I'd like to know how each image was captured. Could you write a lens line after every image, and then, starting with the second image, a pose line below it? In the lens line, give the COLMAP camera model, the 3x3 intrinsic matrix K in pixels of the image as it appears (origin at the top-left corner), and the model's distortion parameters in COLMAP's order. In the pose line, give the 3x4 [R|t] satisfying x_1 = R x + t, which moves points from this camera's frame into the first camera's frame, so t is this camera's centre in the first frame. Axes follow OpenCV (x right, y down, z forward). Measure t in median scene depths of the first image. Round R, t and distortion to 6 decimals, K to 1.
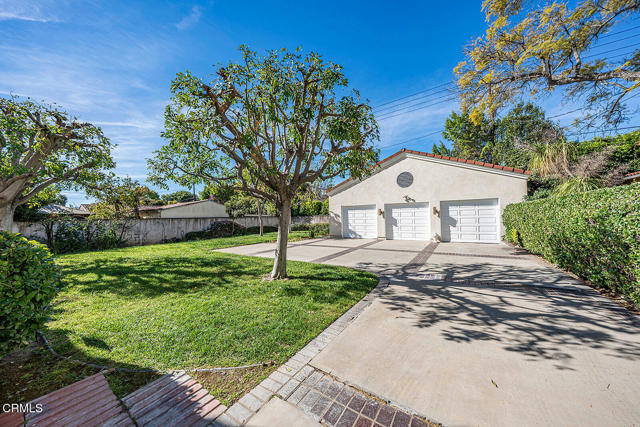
lens RADIAL K [[226.2, 0, 319.6], [0, 226.2, 212.7], [0, 0, 1]] dist [0.000796, 0.000003]
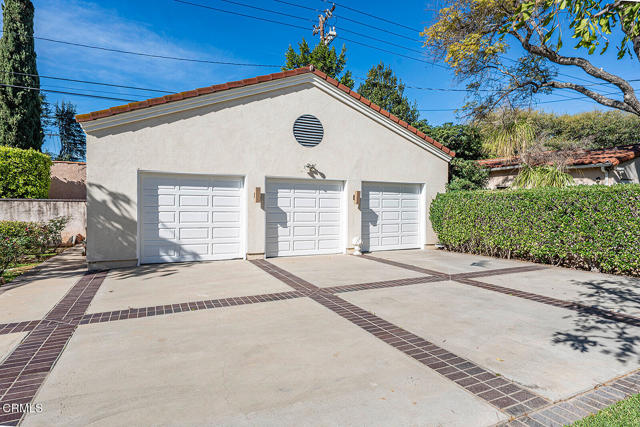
lens RADIAL K [[344.1, 0, 319.6], [0, 344.1, 212.9], [0, 0, 1]] dist [0.004735, 0.000236]
pose [[0.503690, 0.015532, 0.863745, -0.210193], [-0.030793, 0.999526, -0.000017, 0.025238], [-0.863335, -0.026589, 0.503930, 0.514387]]
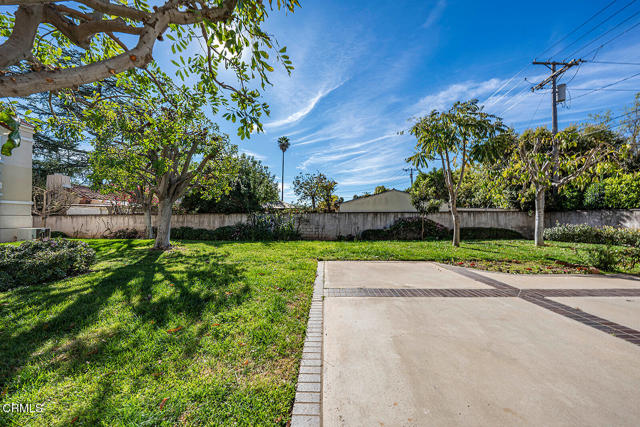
lens RADIAL K [[226.2, 0, 314.9], [0, 226.2, 216.5], [0, 0, 1]] dist [0.000796, 0.000003]
pose [[0.519588, 0.019249, -0.854200, 0.036405], [0.008000, 0.999593, 0.027391, 0.016674], [0.854380, -0.021066, 0.519222, 0.476586]]
